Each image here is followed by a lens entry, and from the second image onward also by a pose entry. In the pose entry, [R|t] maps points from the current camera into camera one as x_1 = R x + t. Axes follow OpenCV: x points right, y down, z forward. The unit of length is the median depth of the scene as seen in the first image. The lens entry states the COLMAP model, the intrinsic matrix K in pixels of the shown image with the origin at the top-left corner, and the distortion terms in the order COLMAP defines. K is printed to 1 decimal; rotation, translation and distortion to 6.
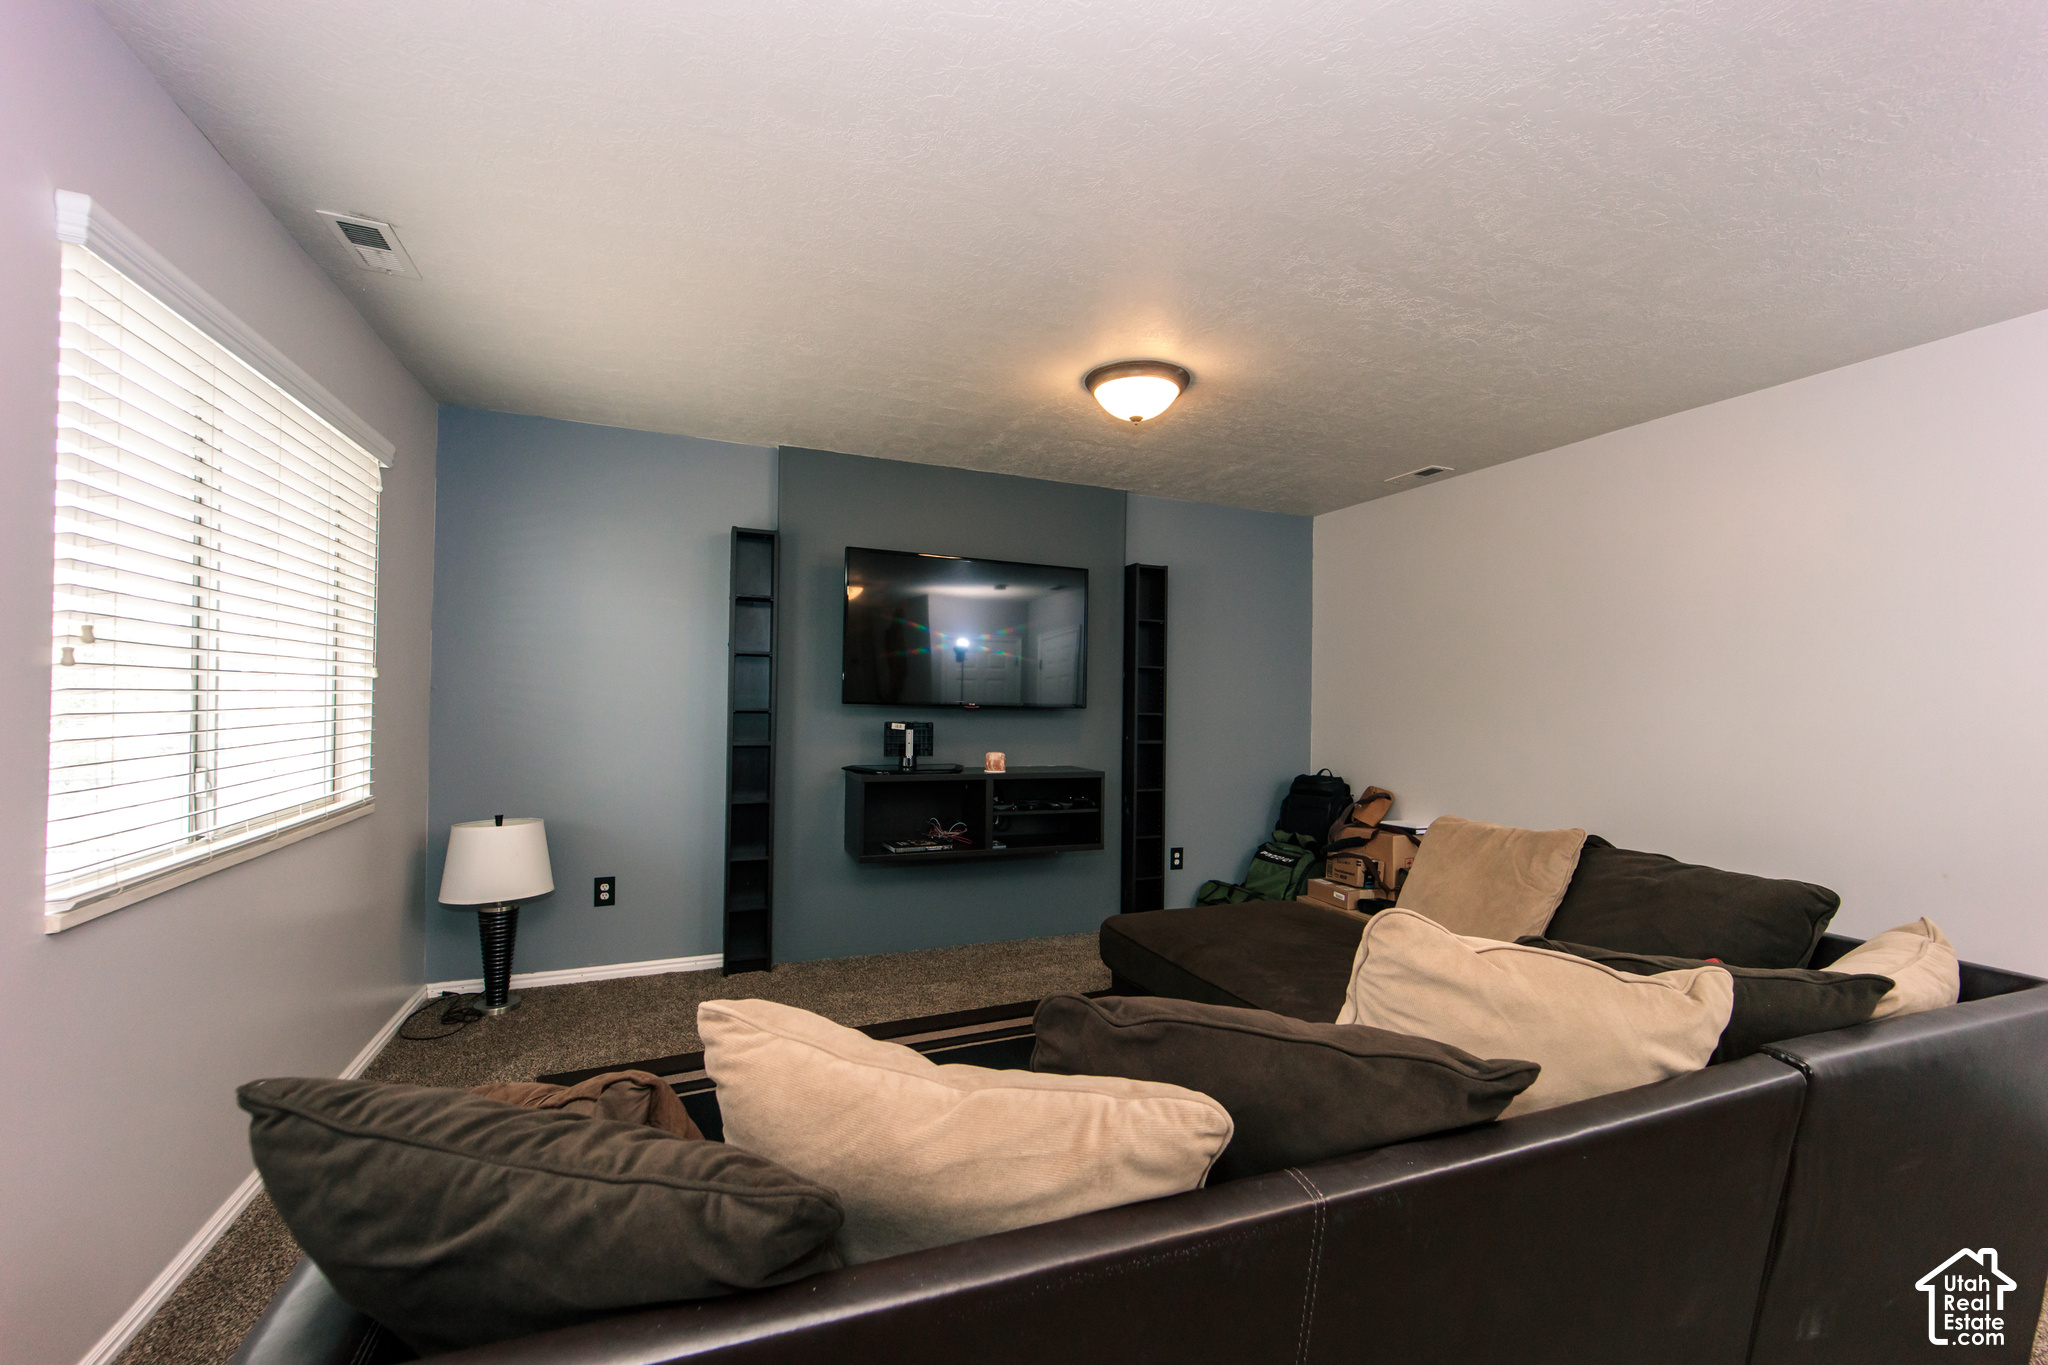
lens RADIAL K [[820.8, 0, 1031.1], [0, 820.8, 696.3], [0, 0, 1]] dist [-0.004685, 0.000753]
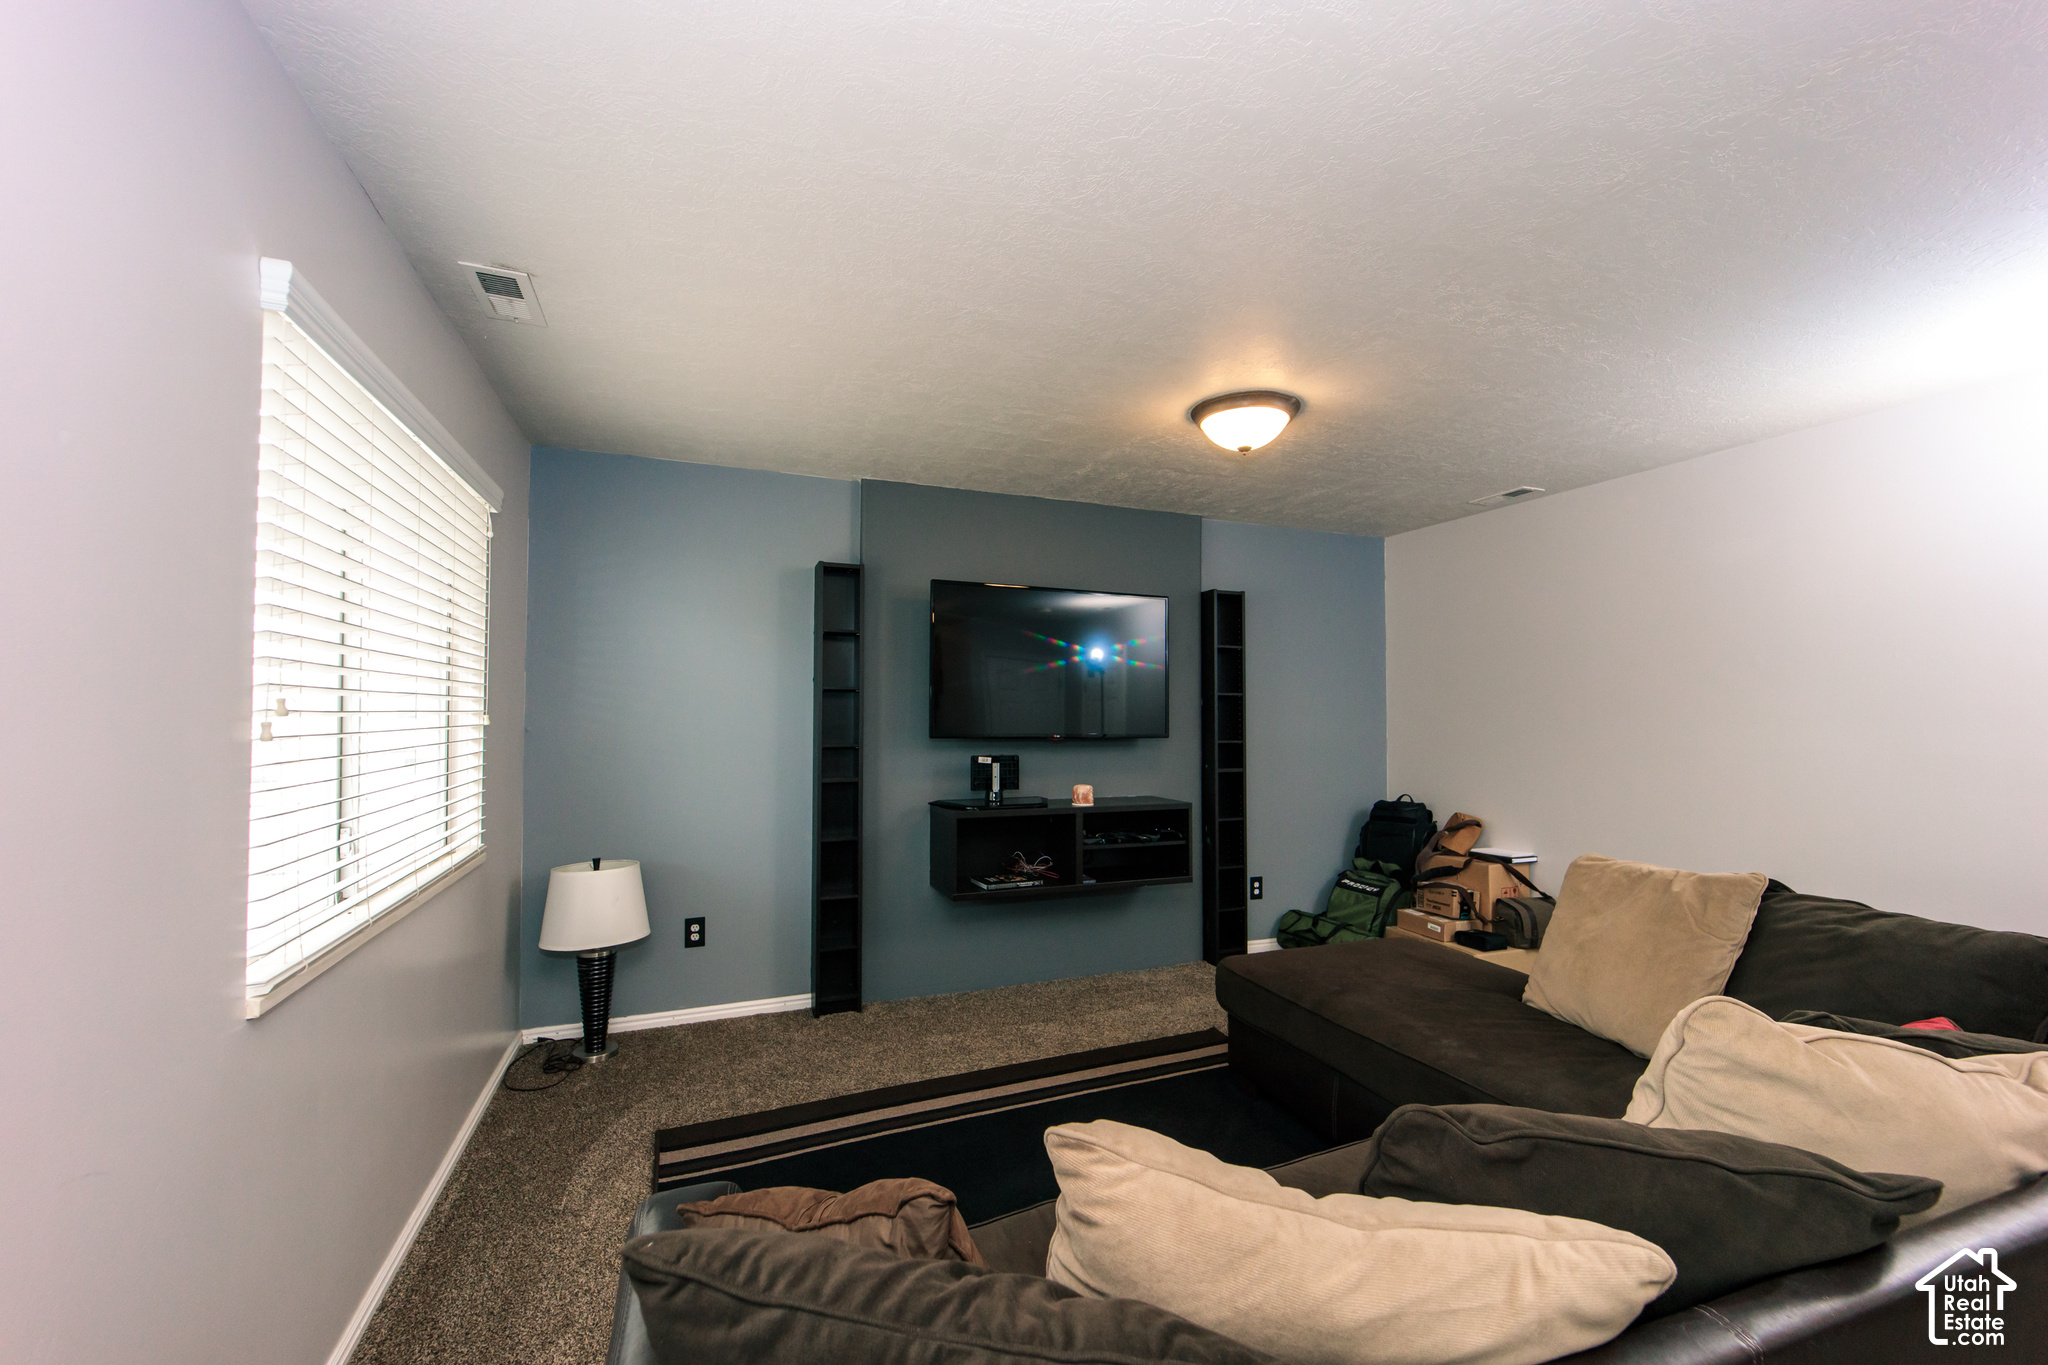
lens RADIAL K [[820.8, 0, 1032.0], [0, 820.8, 697.7], [0, 0, 1]] dist [-0.004685, 0.000753]
pose [[0.999774, -0.013463, -0.016448, -0.126512], [0.013194, 0.999779, -0.016378, -0.030630], [0.016664, 0.016157, 0.999731, 0.020309]]
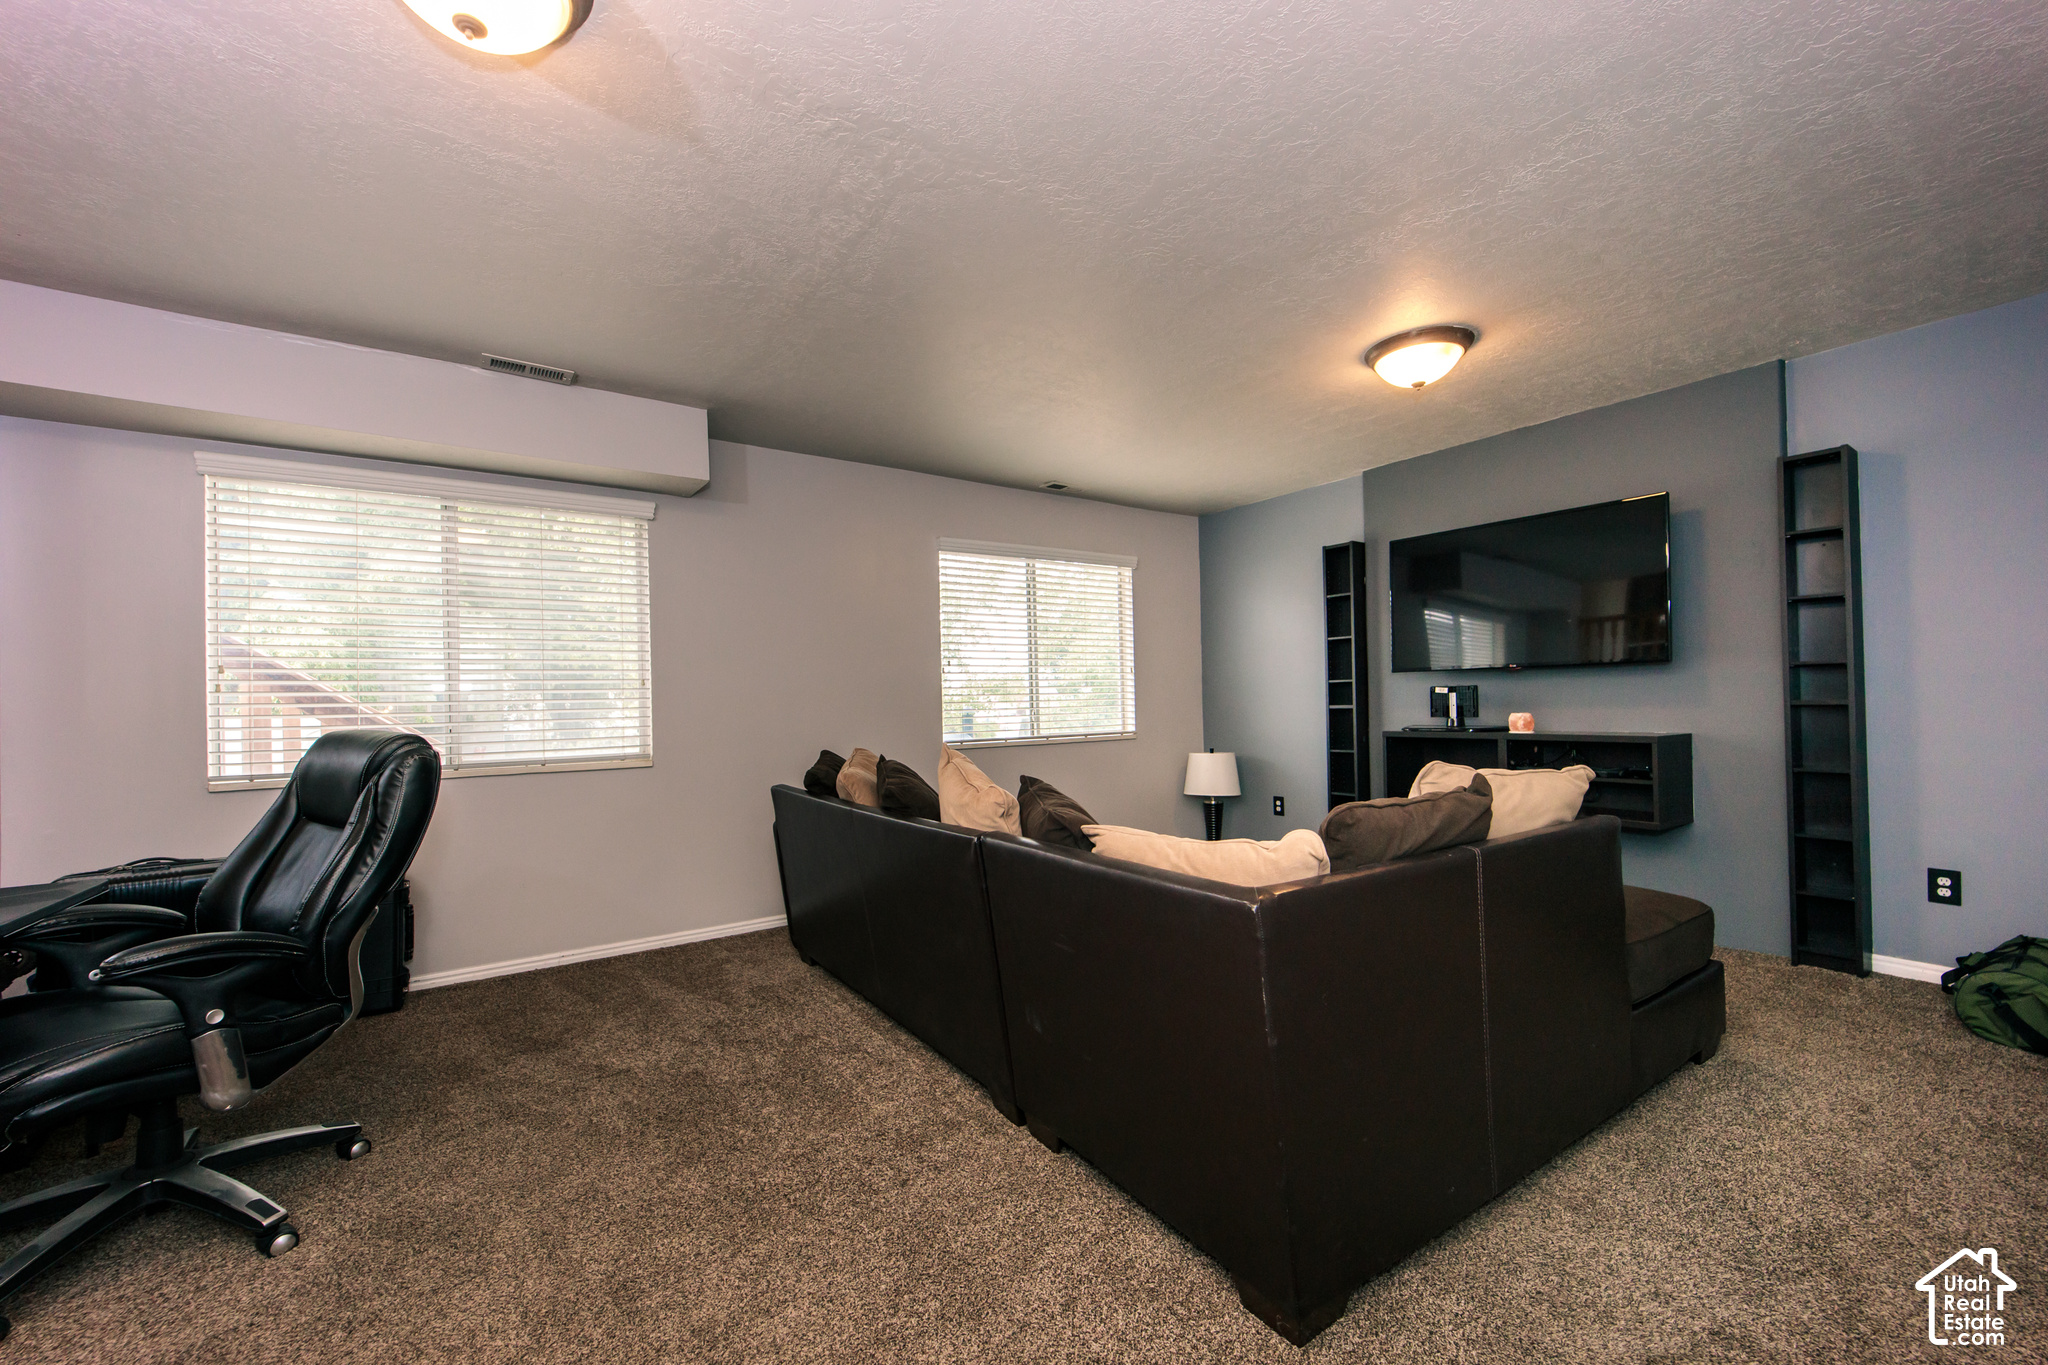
lens RADIAL K [[820.8, 0, 1022.6], [0, 820.8, 693.1], [0, 0, 1]] dist [-0.004685, 0.000753]
pose [[0.207429, -0.032180, -0.977721, 1.155287], [0.032115, 0.999144, -0.026072, 0.073926], [0.977723, -0.025992, 0.208285, 0.310098]]
